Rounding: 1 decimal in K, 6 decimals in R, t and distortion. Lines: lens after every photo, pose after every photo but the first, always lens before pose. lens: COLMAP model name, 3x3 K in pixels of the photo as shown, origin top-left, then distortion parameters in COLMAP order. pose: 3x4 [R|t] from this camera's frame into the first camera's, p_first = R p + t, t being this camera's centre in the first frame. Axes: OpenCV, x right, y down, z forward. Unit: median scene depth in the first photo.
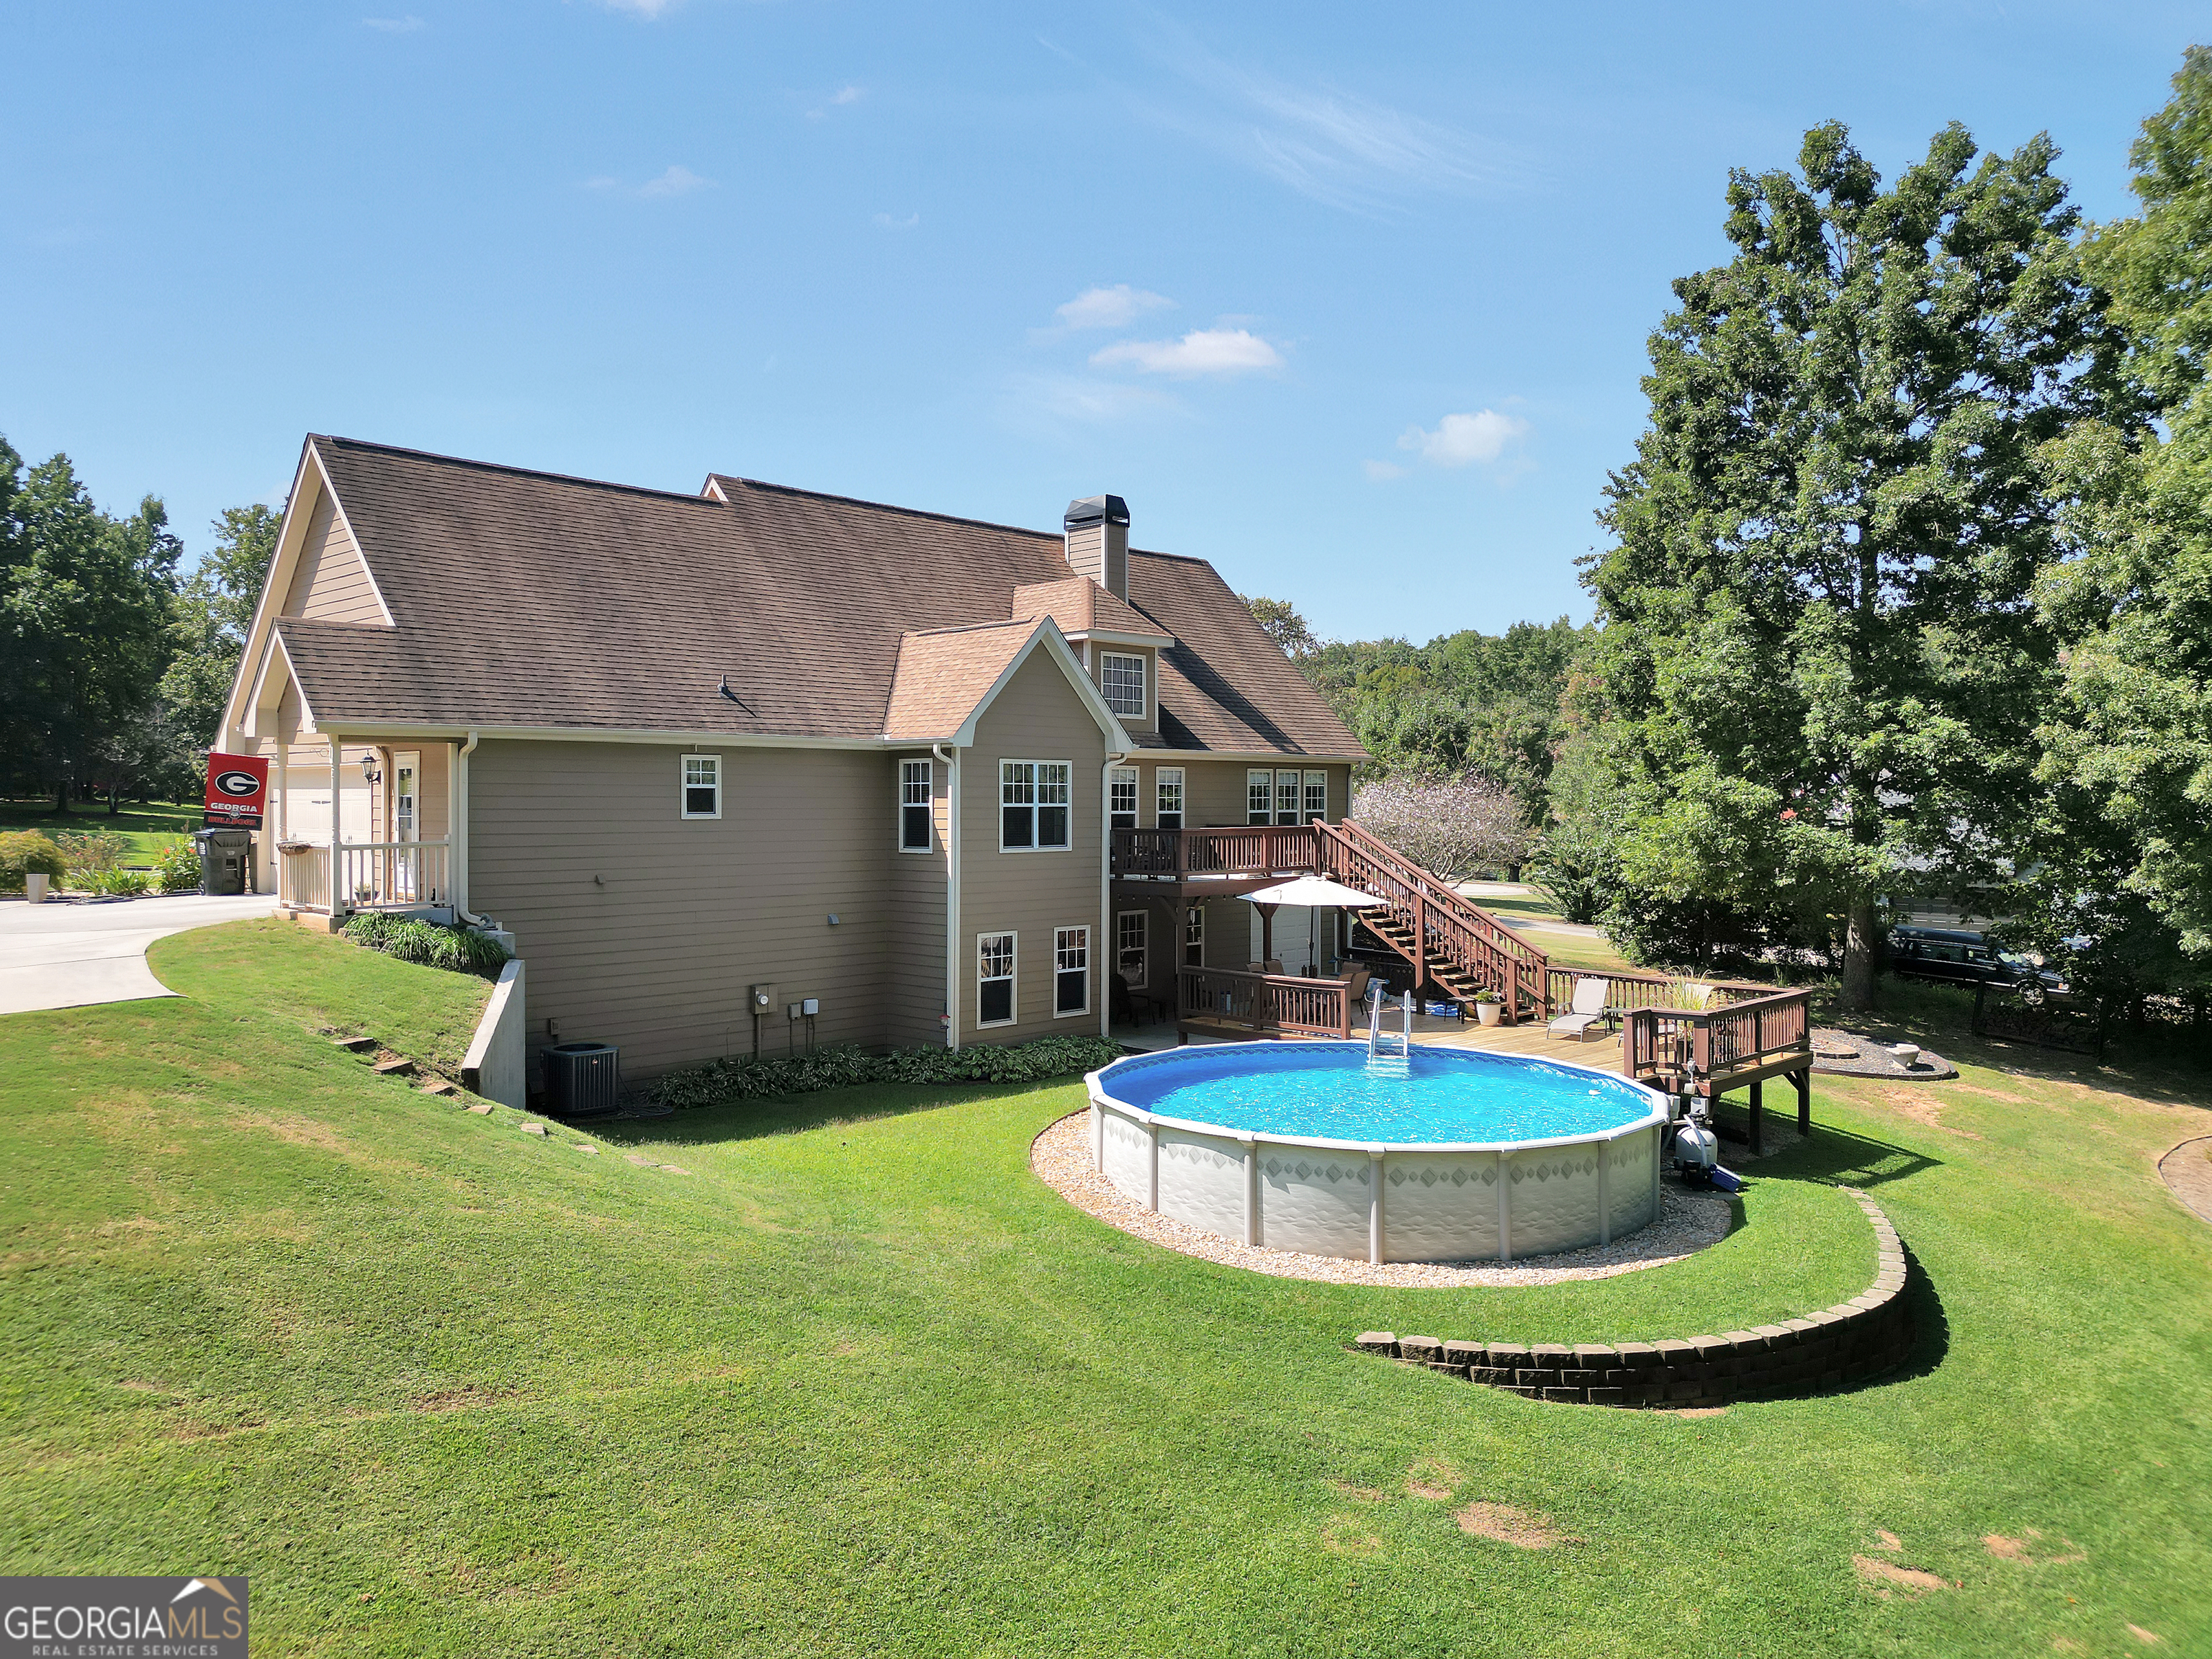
lens RADIAL K [[1543.5, 0, 1102.6], [0, 1543.5, 827.6], [0, 0, 1]] dist [0.068398, -0.062455]
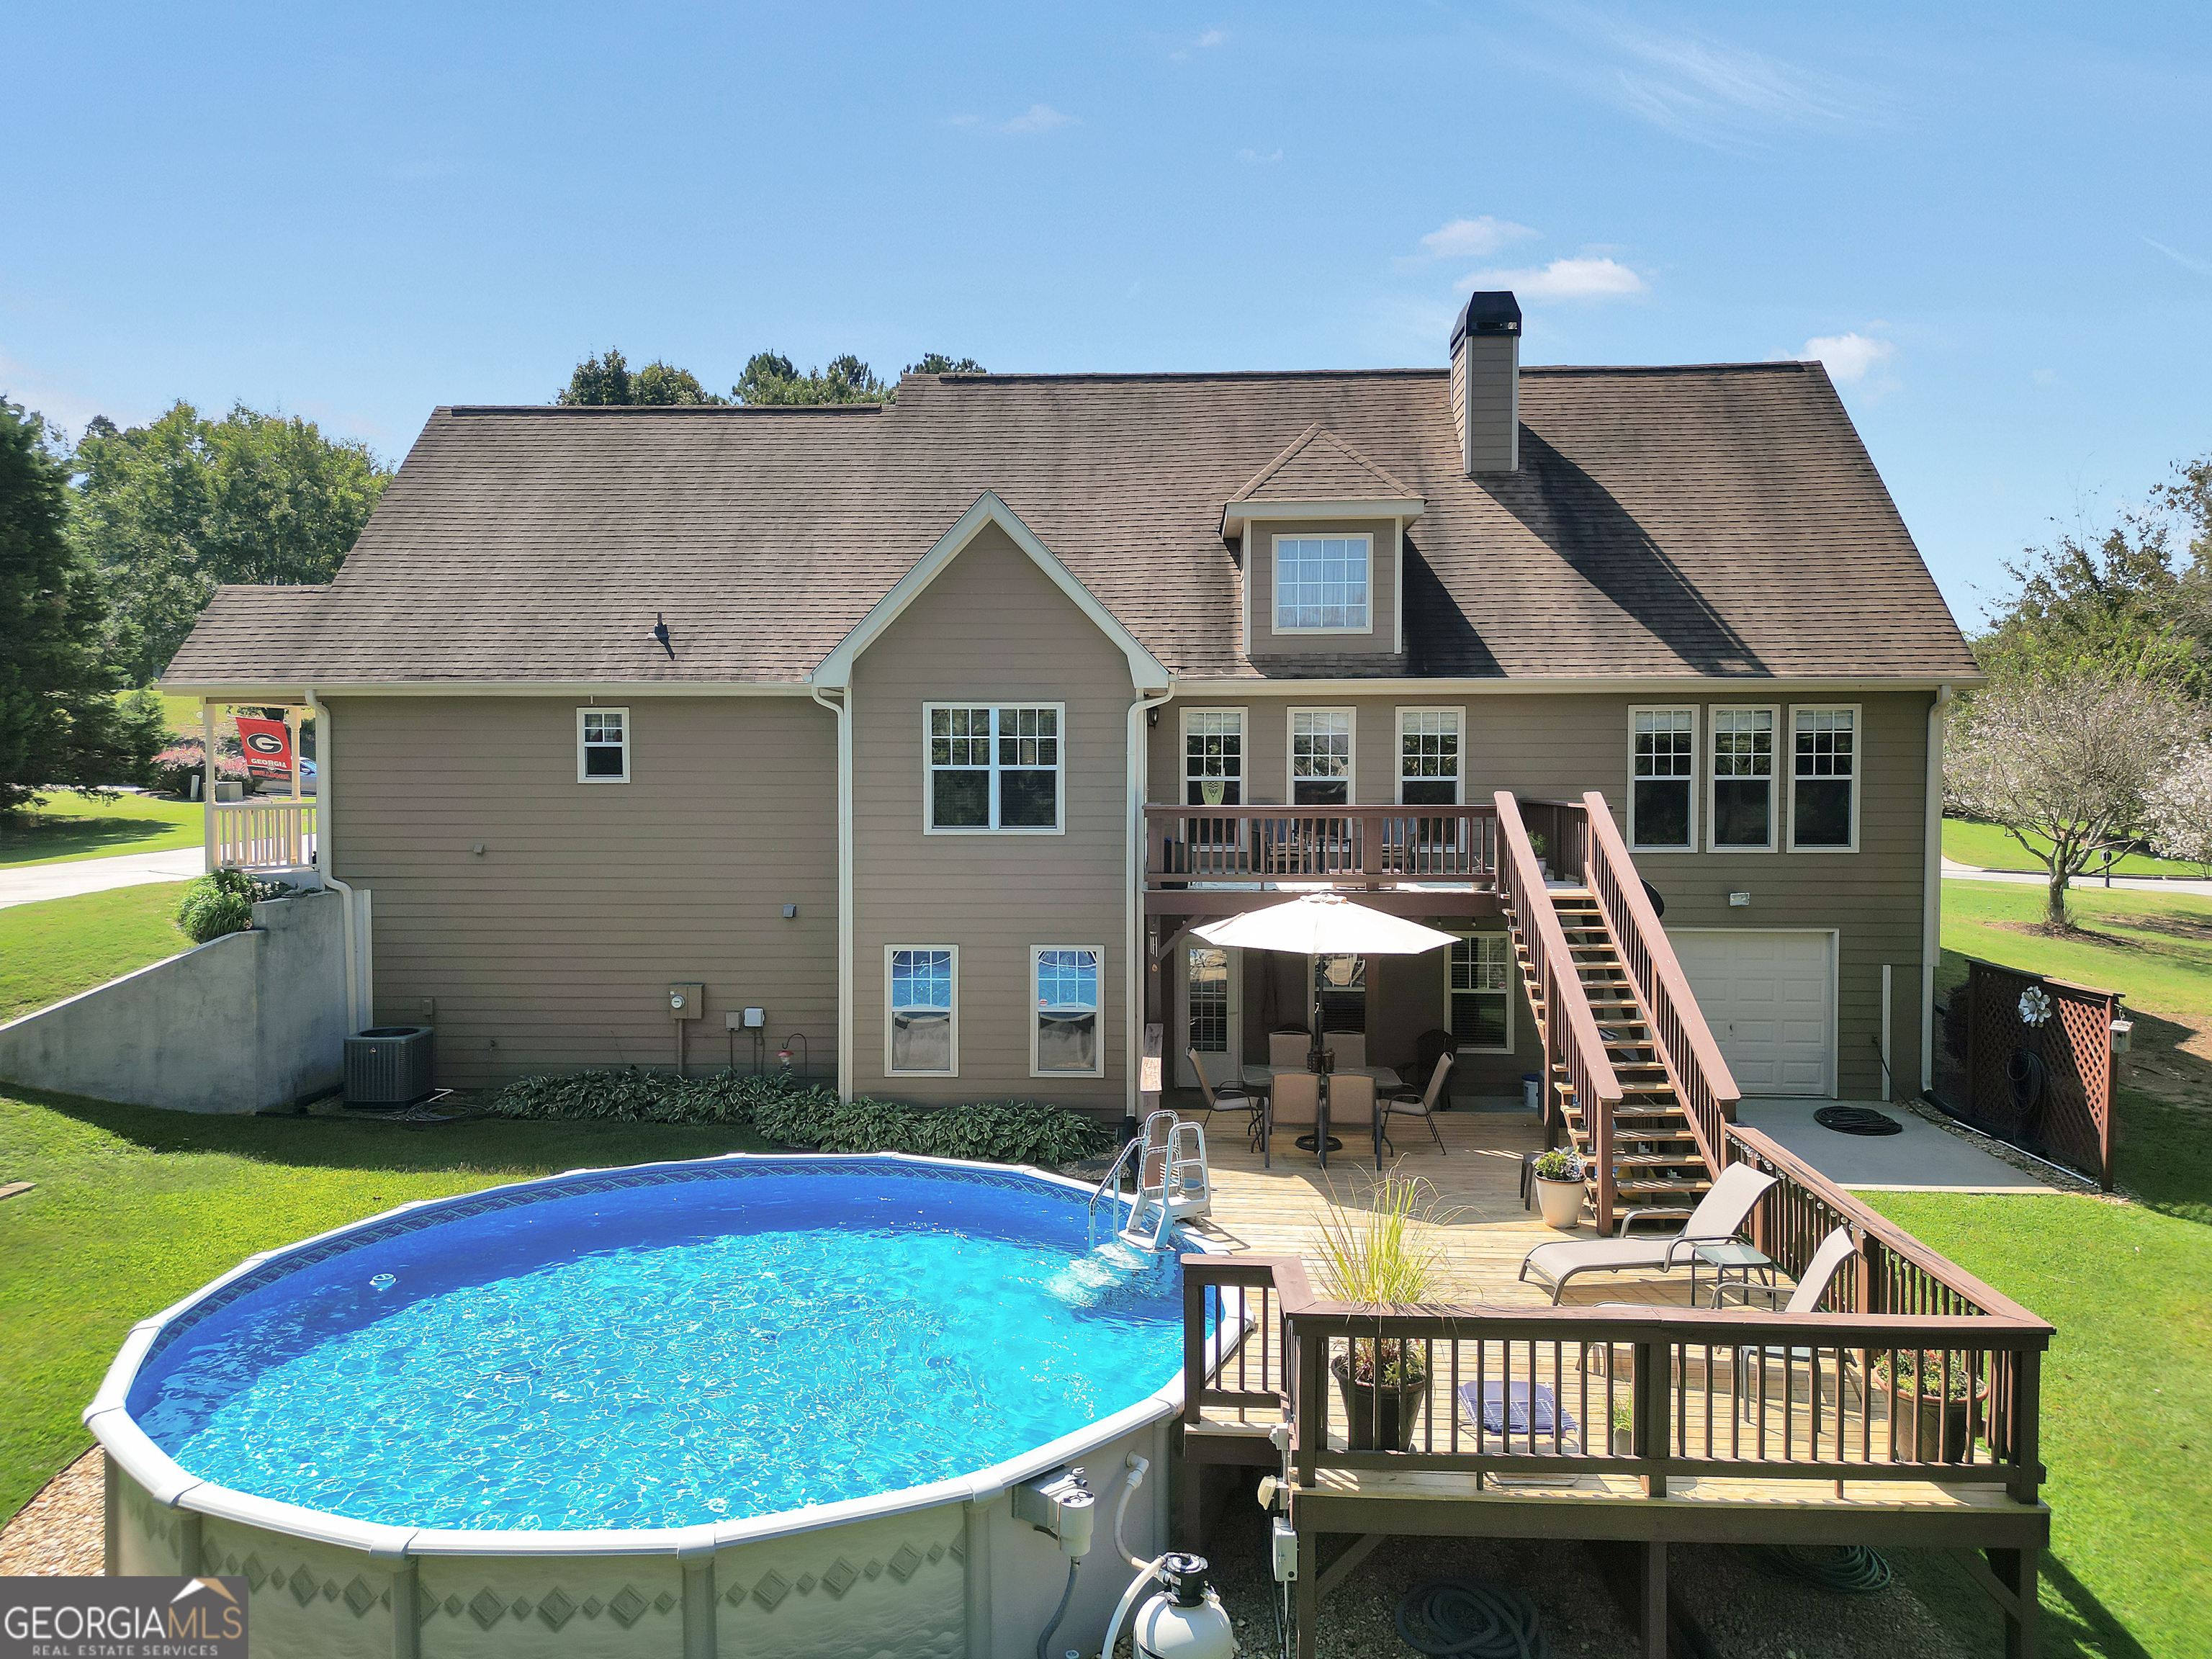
lens RADIAL K [[1543.5, 0, 1110.3], [0, 1543.5, 829.7], [0, 0, 1]] dist [0.068398, -0.062455]
pose [[0.668304, 0.029322, -0.743310, 0.517067], [-0.011844, 0.999516, 0.028780, -0.007191], [0.743794, -0.010430, 0.668327, 0.581687]]
